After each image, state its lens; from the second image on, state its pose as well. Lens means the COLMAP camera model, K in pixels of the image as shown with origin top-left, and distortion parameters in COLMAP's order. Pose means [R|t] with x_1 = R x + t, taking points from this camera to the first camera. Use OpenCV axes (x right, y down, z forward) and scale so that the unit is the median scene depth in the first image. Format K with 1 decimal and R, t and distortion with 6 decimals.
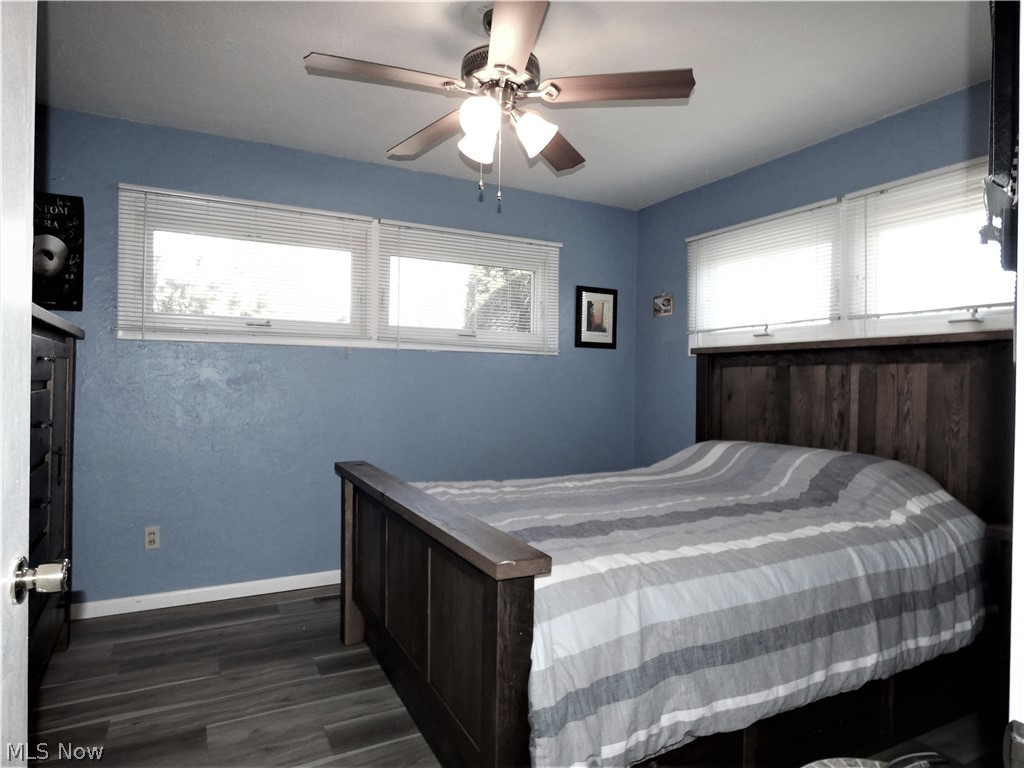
lens RADIAL K [[618.3, 0, 512.2], [0, 618.3, 383.5], [0, 0, 1]] dist [-0.004422, -0.001534]
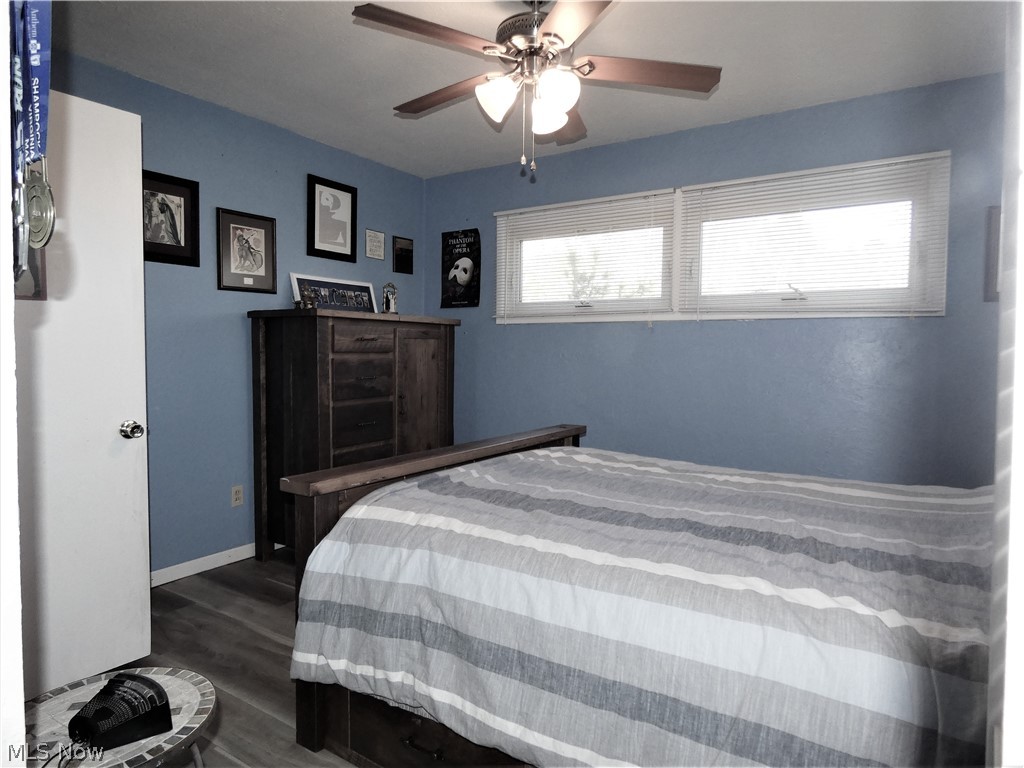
lens RADIAL K [[618.3, 0, 511.3], [0, 618.3, 380.3], [0, 0, 1]] dist [-0.004422, -0.001534]
pose [[0.501517, 0.029896, -0.864631, 0.595113], [-0.006130, 0.999500, 0.031004, 0.011008], [0.865126, -0.010248, 0.501450, 0.321889]]
